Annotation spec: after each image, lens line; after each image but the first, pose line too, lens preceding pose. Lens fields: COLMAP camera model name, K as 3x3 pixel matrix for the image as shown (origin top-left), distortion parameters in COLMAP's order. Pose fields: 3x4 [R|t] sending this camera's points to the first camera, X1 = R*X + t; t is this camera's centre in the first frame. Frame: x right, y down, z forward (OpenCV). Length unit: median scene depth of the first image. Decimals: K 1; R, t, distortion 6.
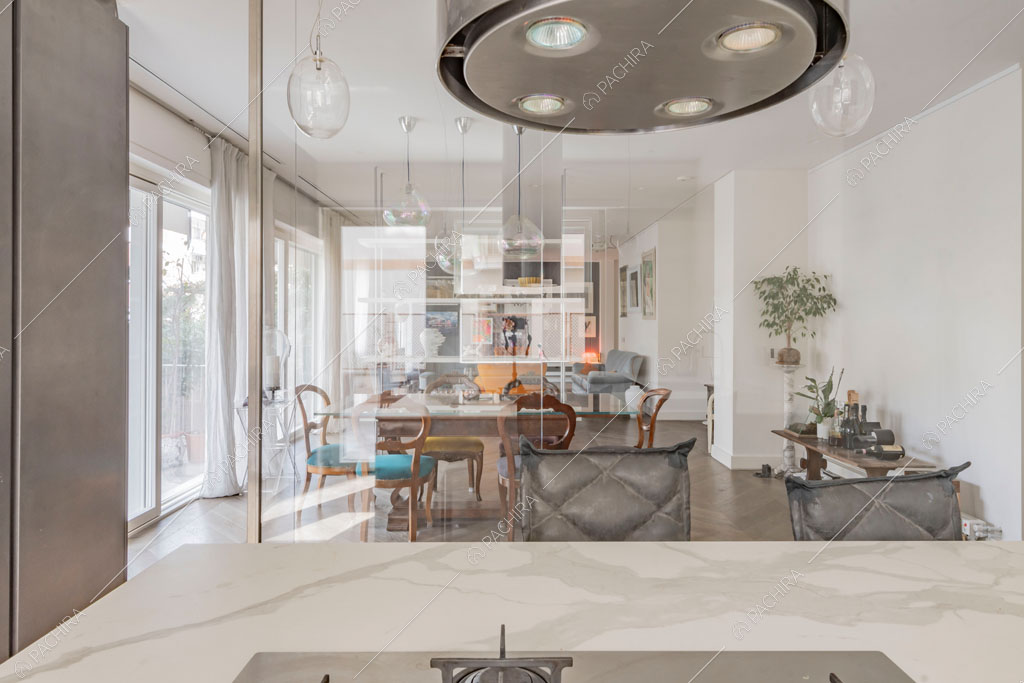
lens RADIAL K [[609.9, 0, 512.0], [0, 609.9, 334.6], [0, 0, 1]] dist [0.028051, -0.006550]
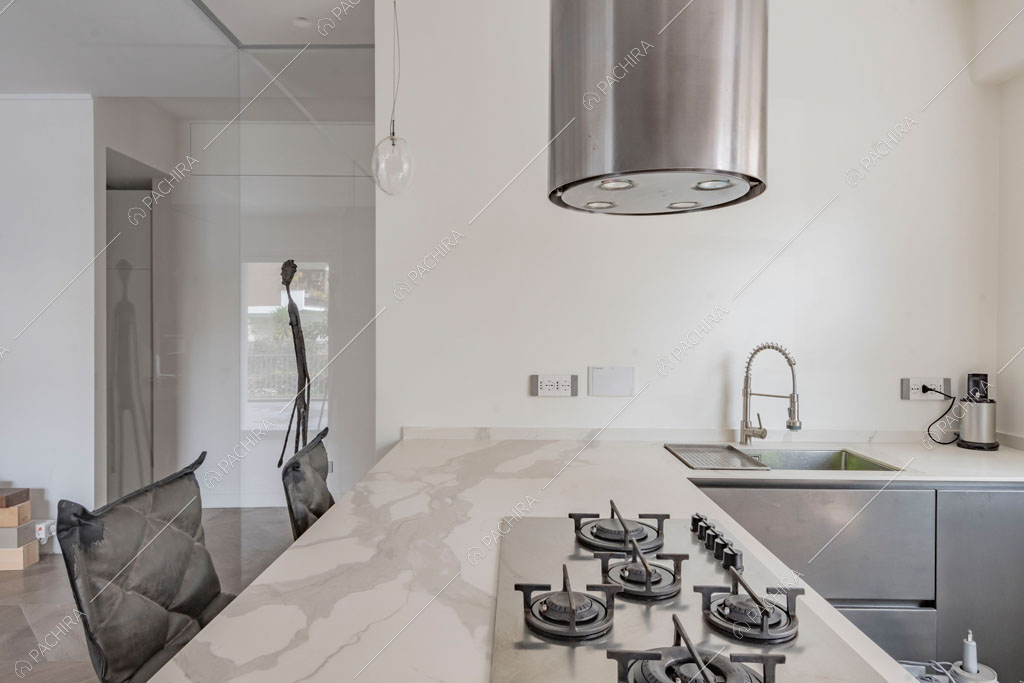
lens RADIAL K [[609.9, 0, 512.1], [0, 609.9, 340.0], [0, 0, 1]] dist [0.028051, -0.006550]
pose [[0.021685, -0.009493, 0.999720, -0.853859], [0.010327, 0.999904, 0.009271, -0.003548], [-0.999712, 0.010123, 0.021781, 0.705598]]
